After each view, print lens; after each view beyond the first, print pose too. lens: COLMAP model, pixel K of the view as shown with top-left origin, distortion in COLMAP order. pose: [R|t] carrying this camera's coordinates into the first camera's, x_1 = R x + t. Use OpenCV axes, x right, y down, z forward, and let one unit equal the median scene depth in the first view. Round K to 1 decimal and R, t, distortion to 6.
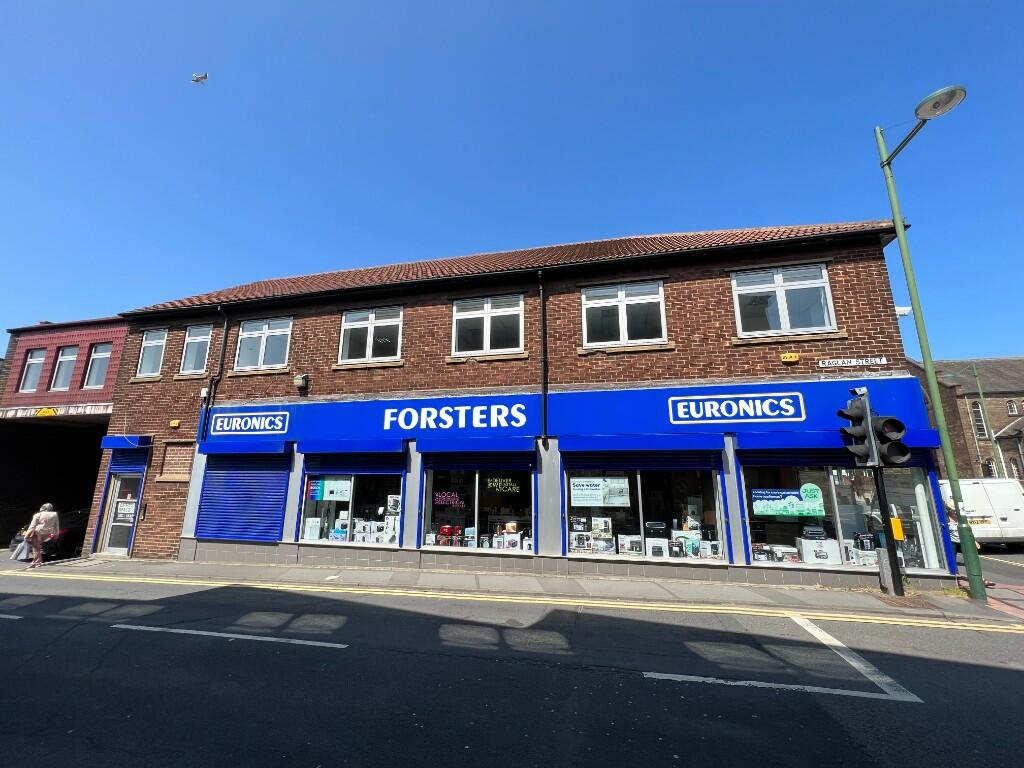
lens RADIAL K [[402.0, 0, 512.5], [0, 402.0, 389.8], [0, 0, 1]] dist [-0.001415, 0.000066]
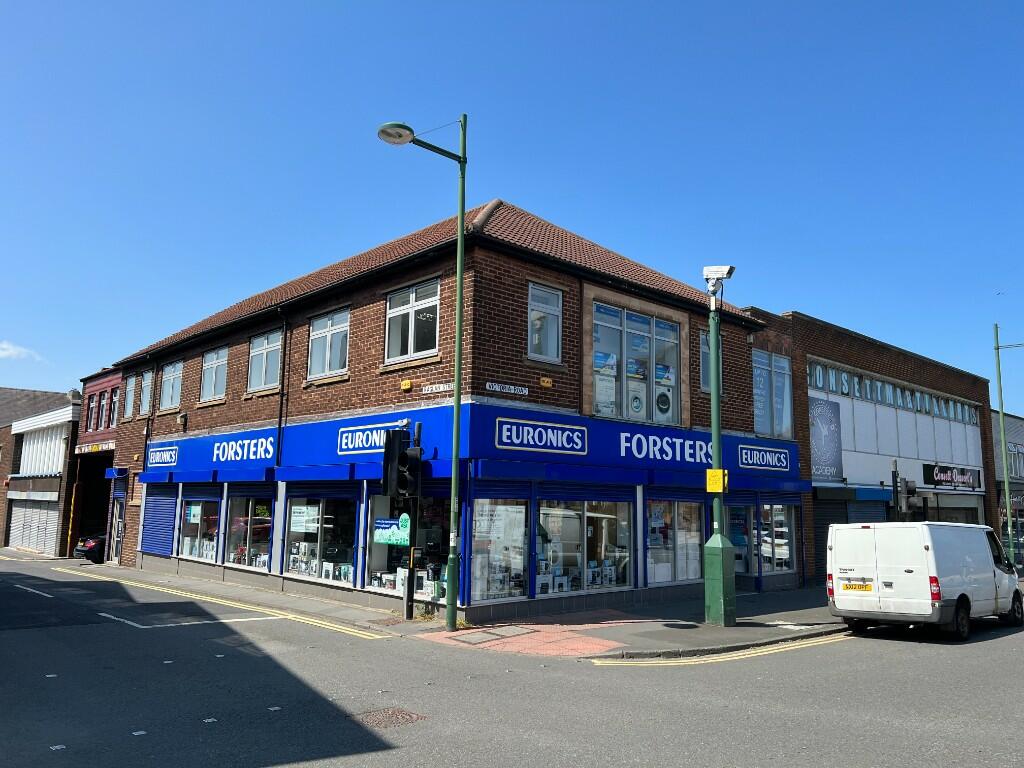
lens RADIAL K [[787.2, 0, 512.0], [0, 787.2, 384.0], [0, 0, 1]] dist [-0.012793, -0.004756]
pose [[0.831063, -0.070710, -0.551665, 1.582231], [0.095211, 0.995331, 0.015854, -0.071443], [0.547969, -0.065701, 0.833915, -0.356632]]
